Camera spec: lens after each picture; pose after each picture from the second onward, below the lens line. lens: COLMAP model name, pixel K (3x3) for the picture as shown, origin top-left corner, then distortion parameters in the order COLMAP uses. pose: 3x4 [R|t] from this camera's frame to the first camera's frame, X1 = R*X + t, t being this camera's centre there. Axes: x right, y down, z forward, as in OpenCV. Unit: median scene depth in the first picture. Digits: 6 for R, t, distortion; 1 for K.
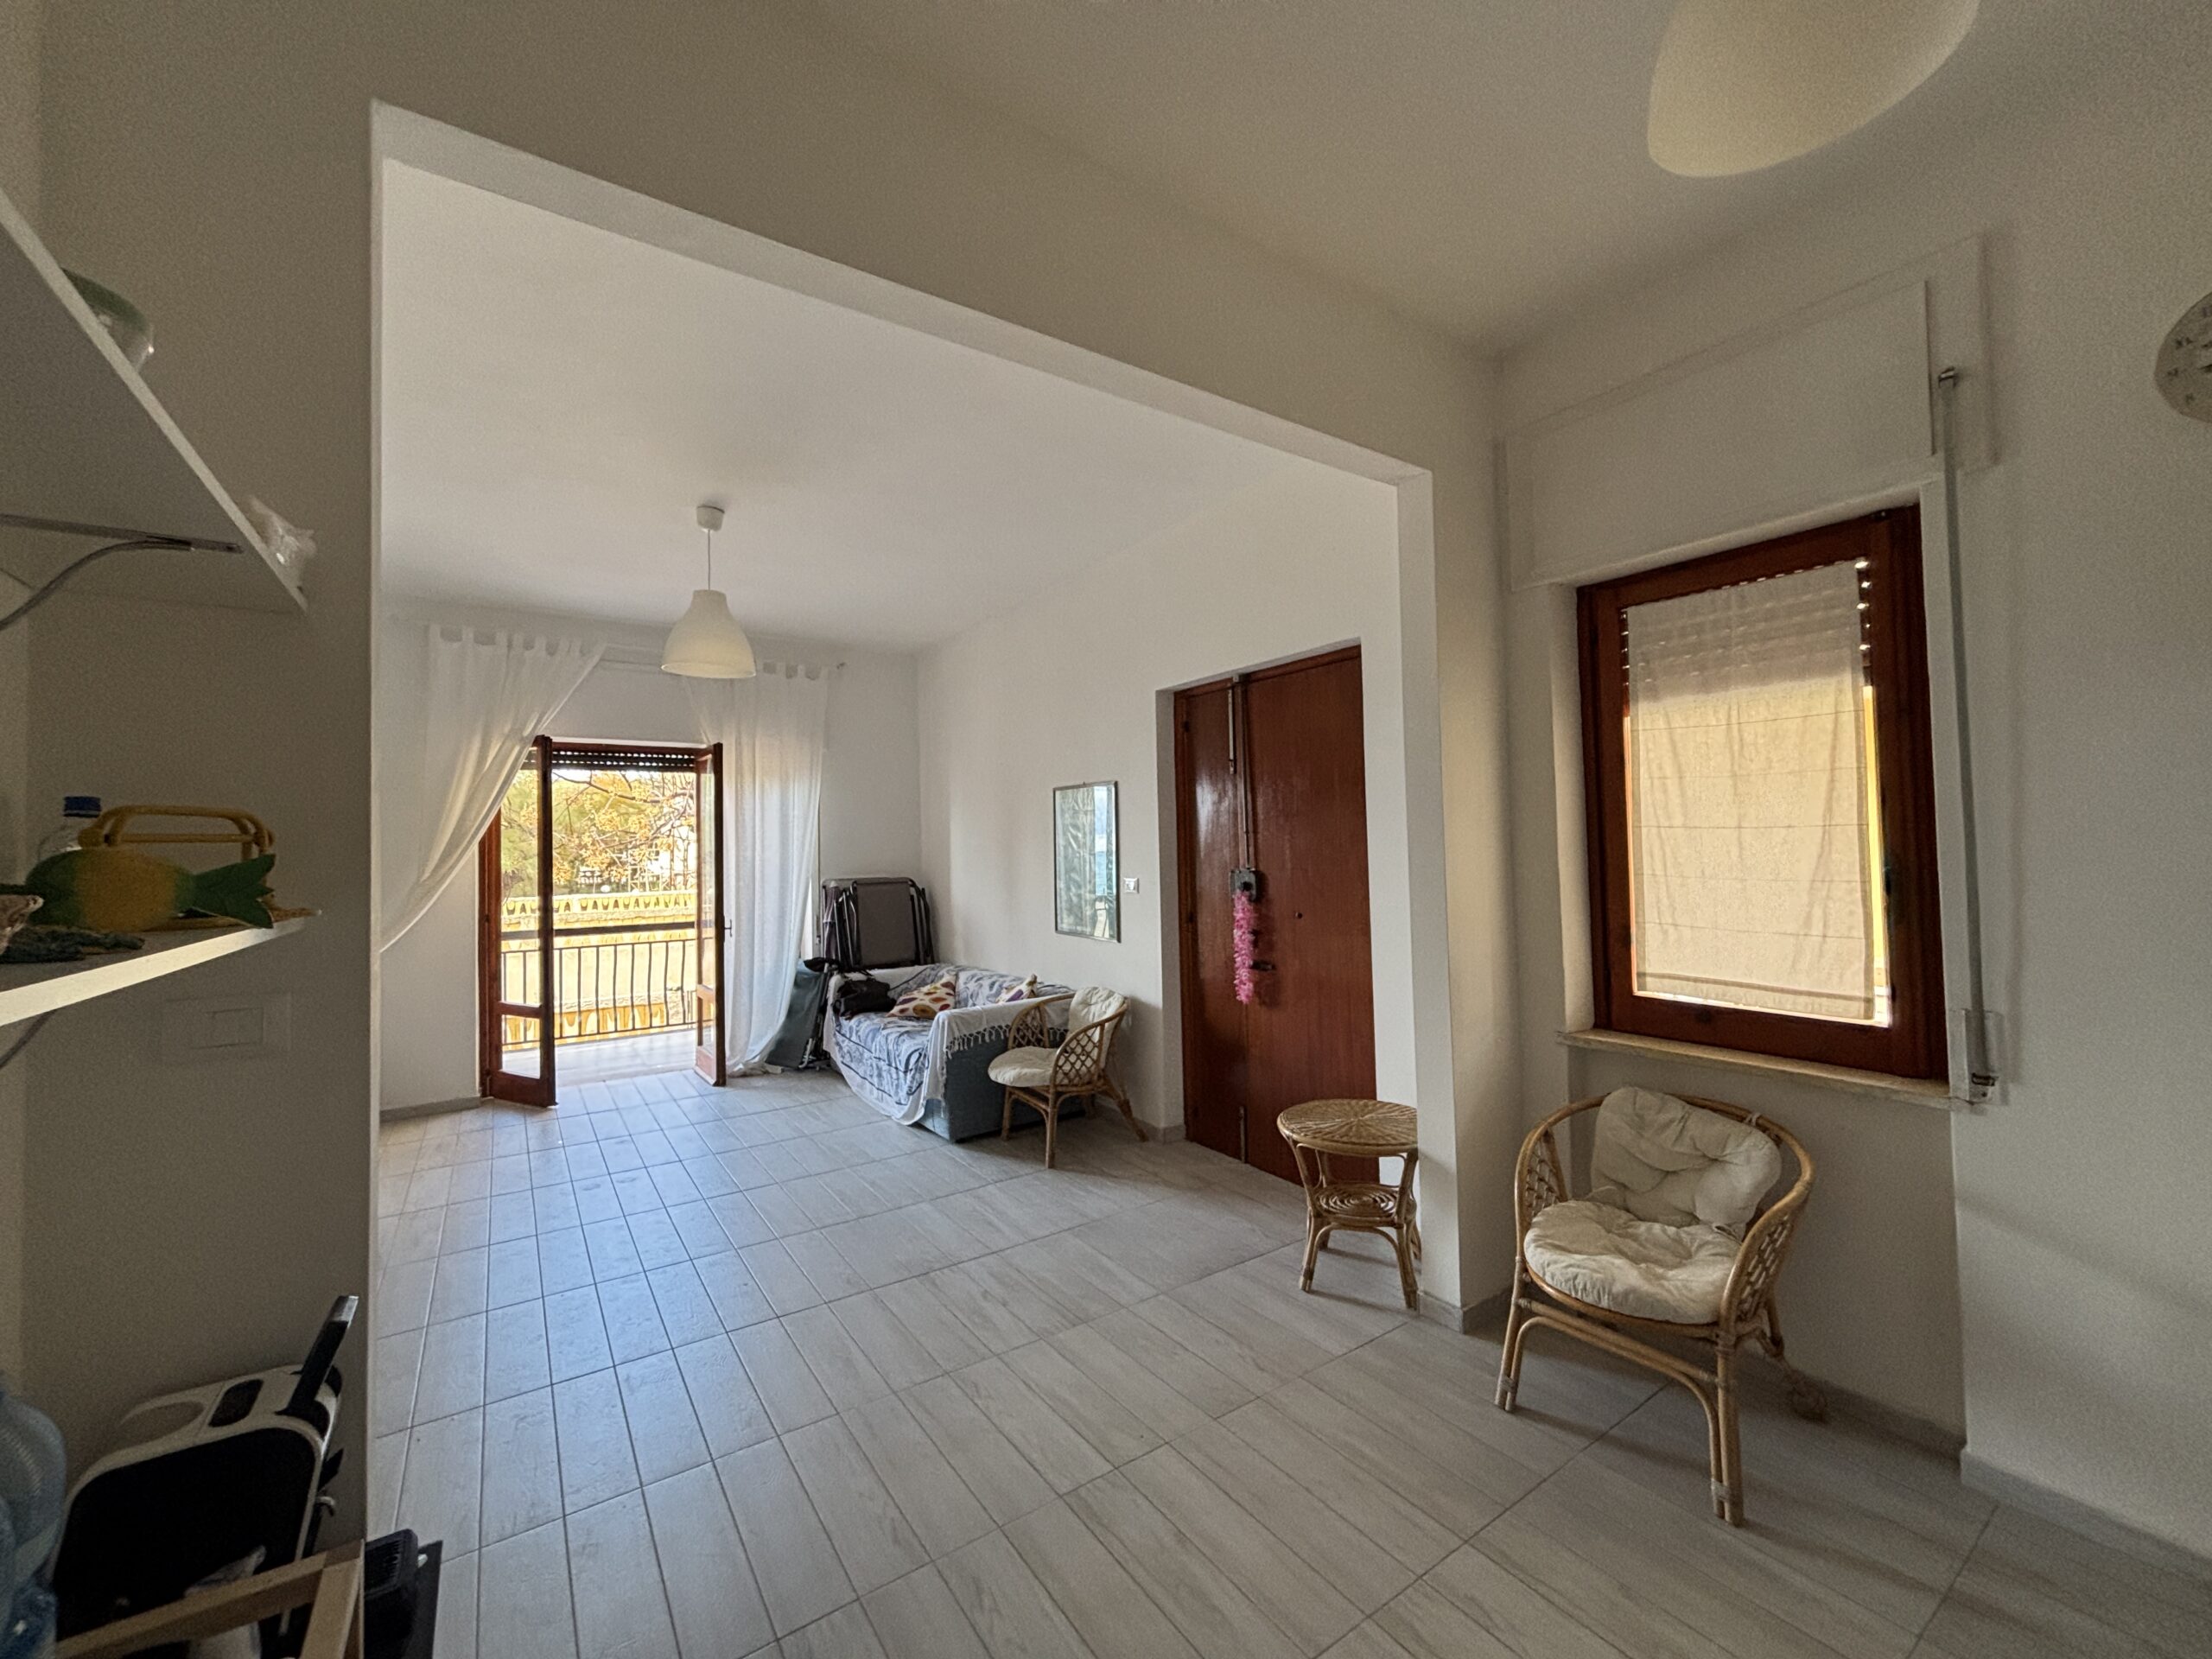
lens RADIAL K [[885.5, 0, 1101.3], [0, 885.5, 815.8], [0, 0, 1]] dist [0.001646, -0.000293]
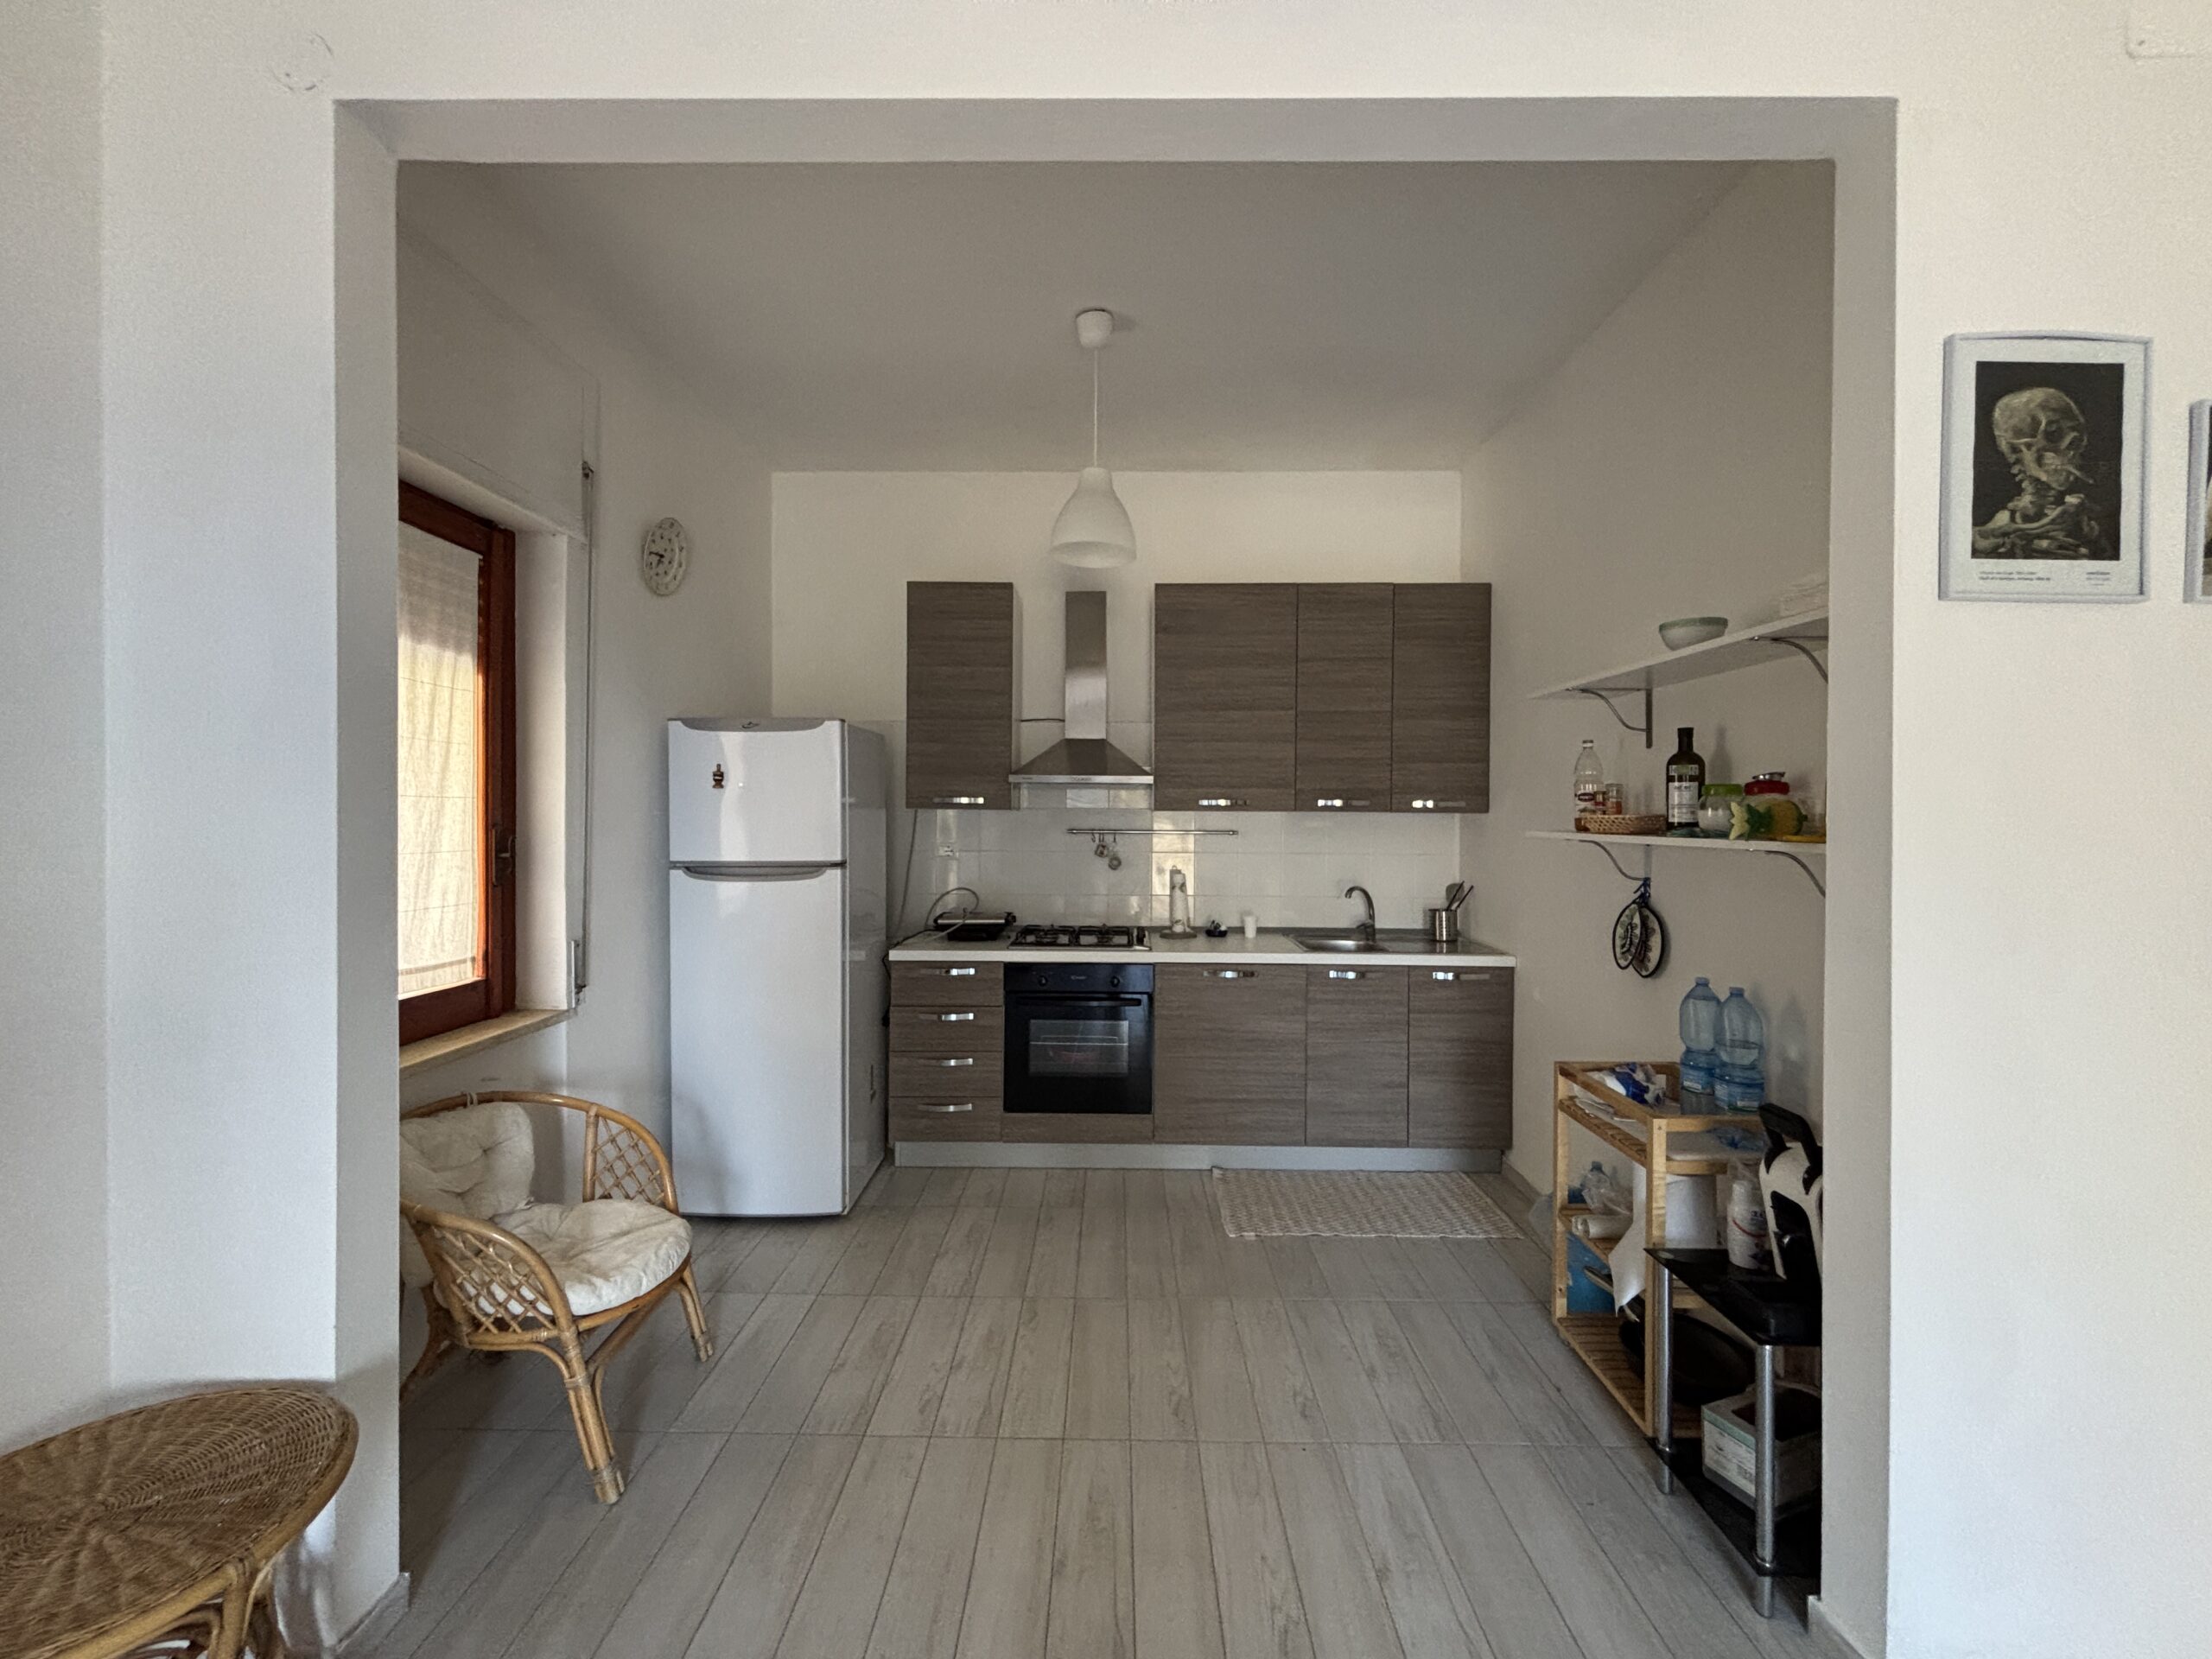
lens RADIAL K [[885.5, 0, 1098.8], [0, 885.5, 821.7], [0, 0, 1]] dist [0.001646, -0.000293]
pose [[-0.809028, 0.011766, 0.587652, -0.170715], [-0.013238, 0.999181, -0.038231, 0.029977], [-0.587621, -0.038709, -0.808210, 0.608174]]
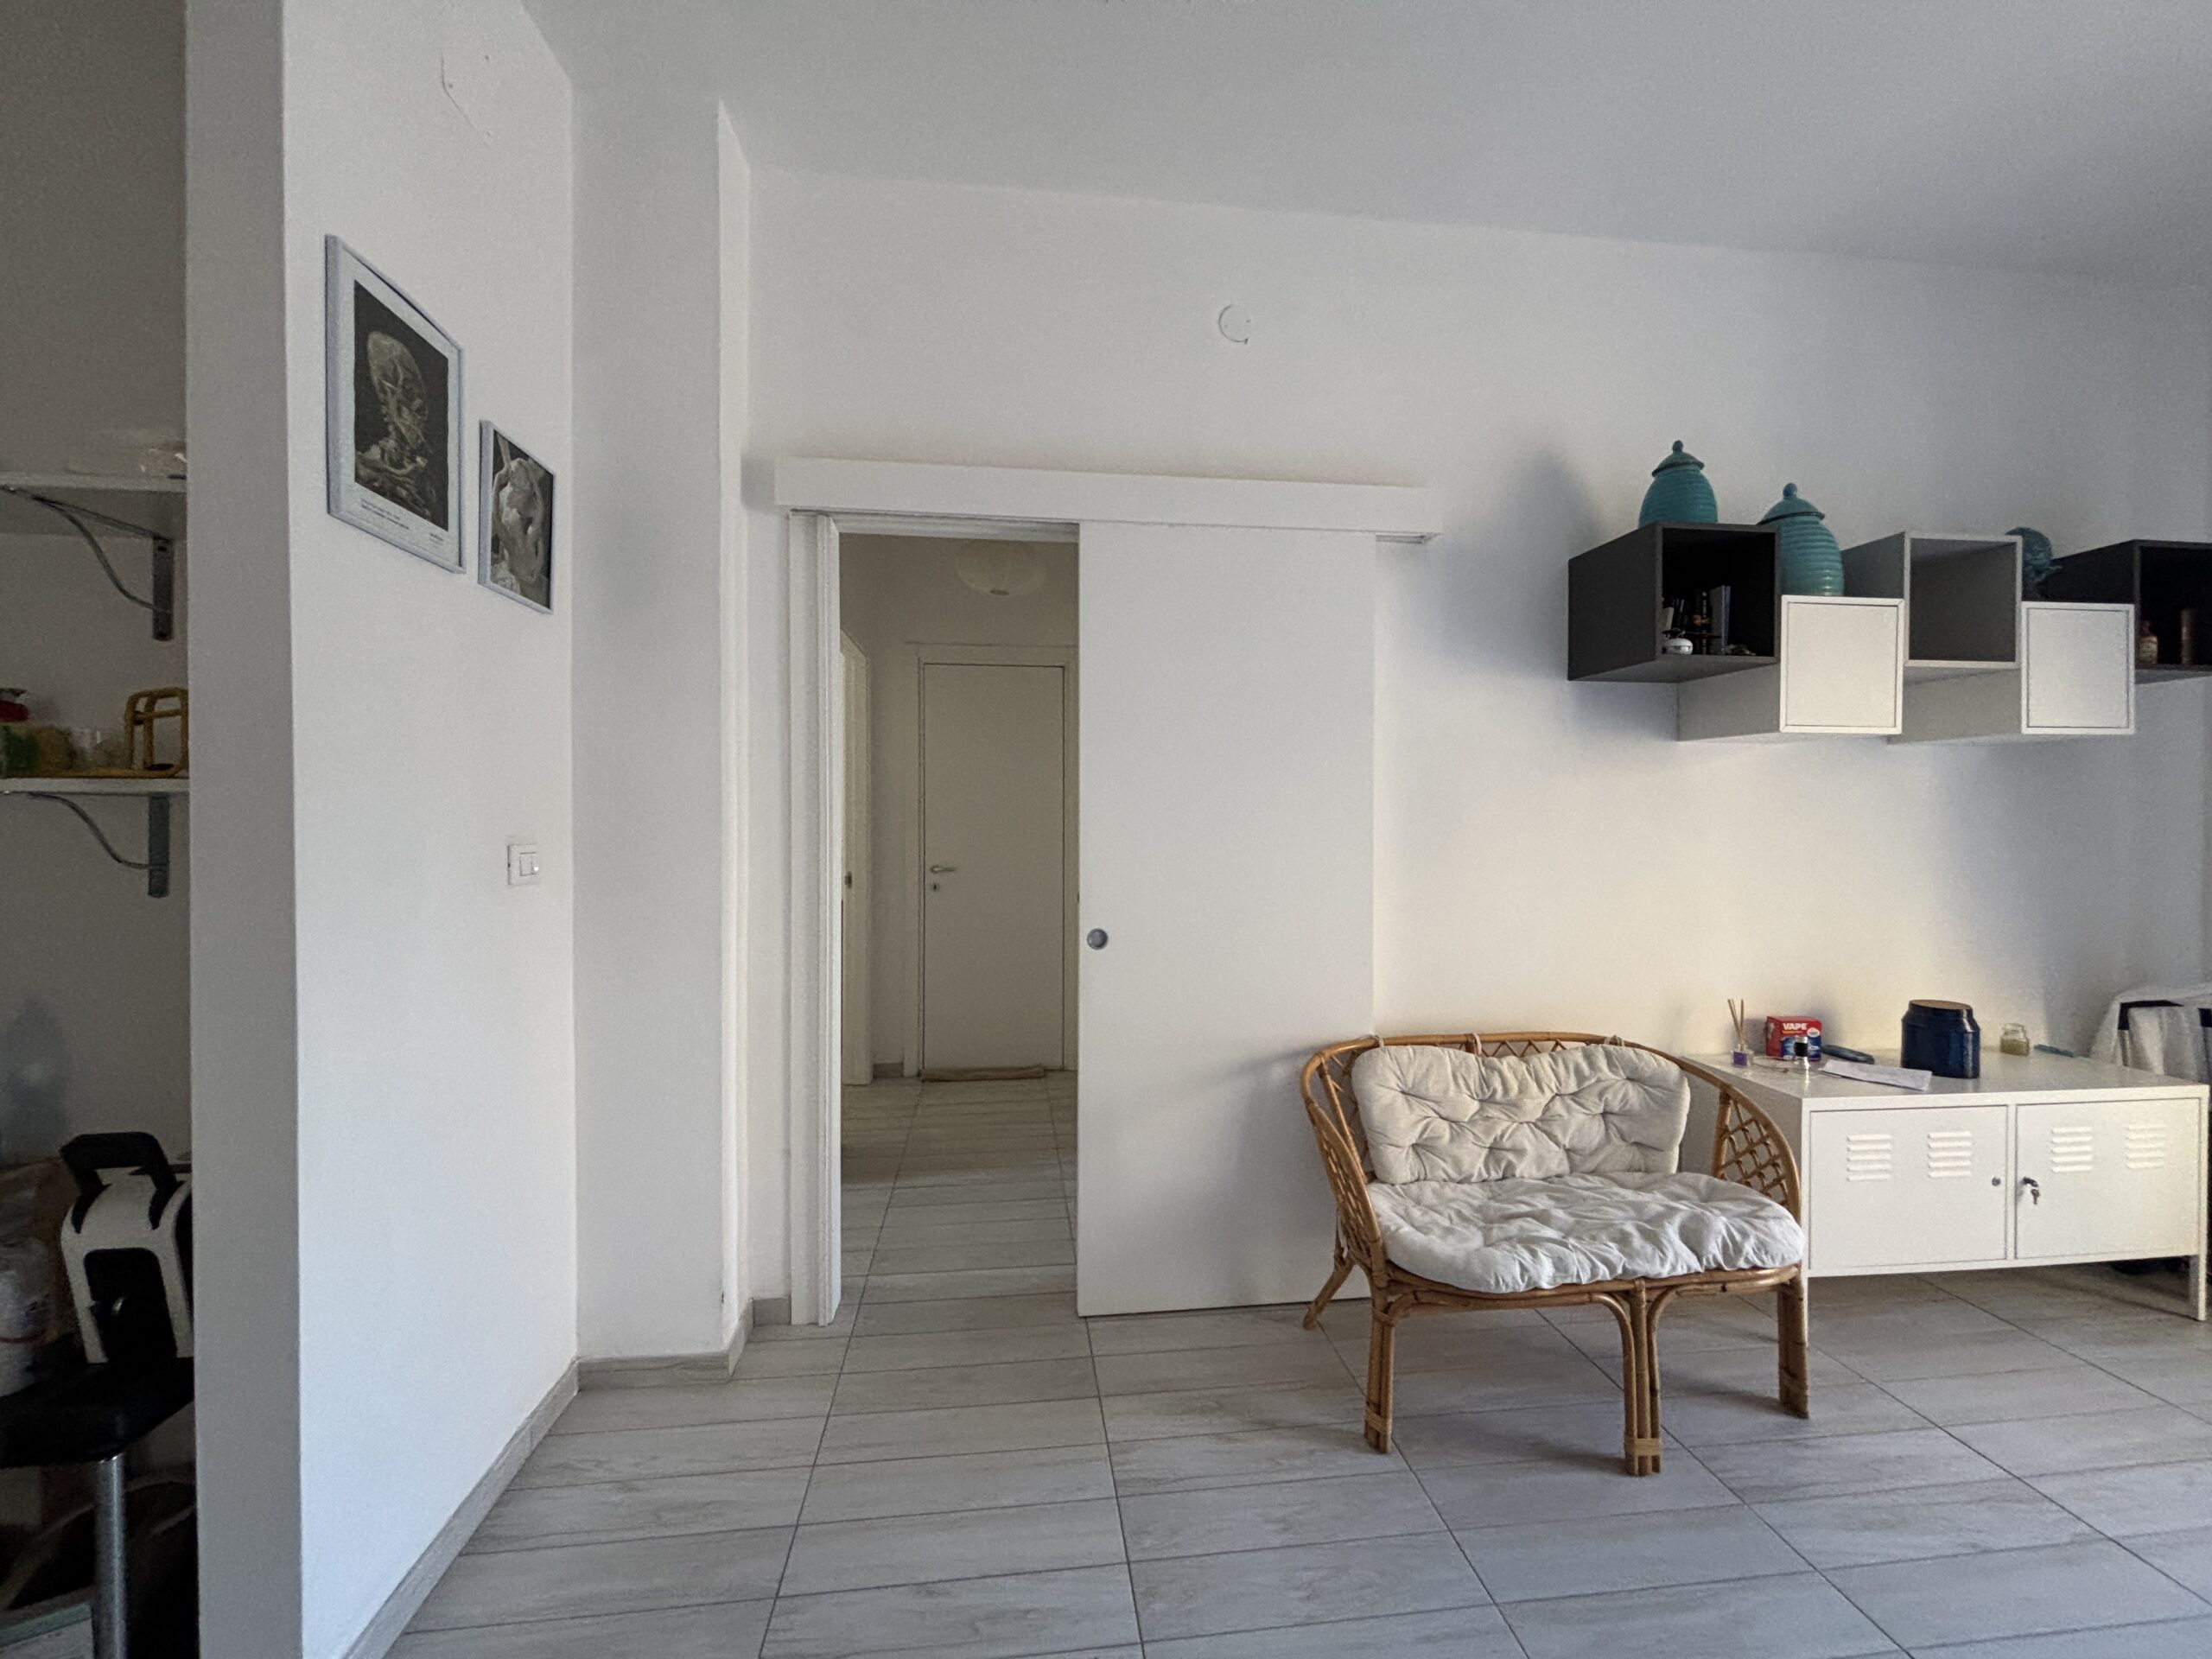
lens RADIAL K [[885.5, 0, 1108.9], [0, 885.5, 823.3], [0, 0, 1]] dist [0.001646, -0.000293]
pose [[-0.463673, 0.028195, -0.885558, -0.099093], [0.046189, 0.998904, 0.007619, 0.044722], [0.884802, -0.037370, -0.464467, 0.554448]]
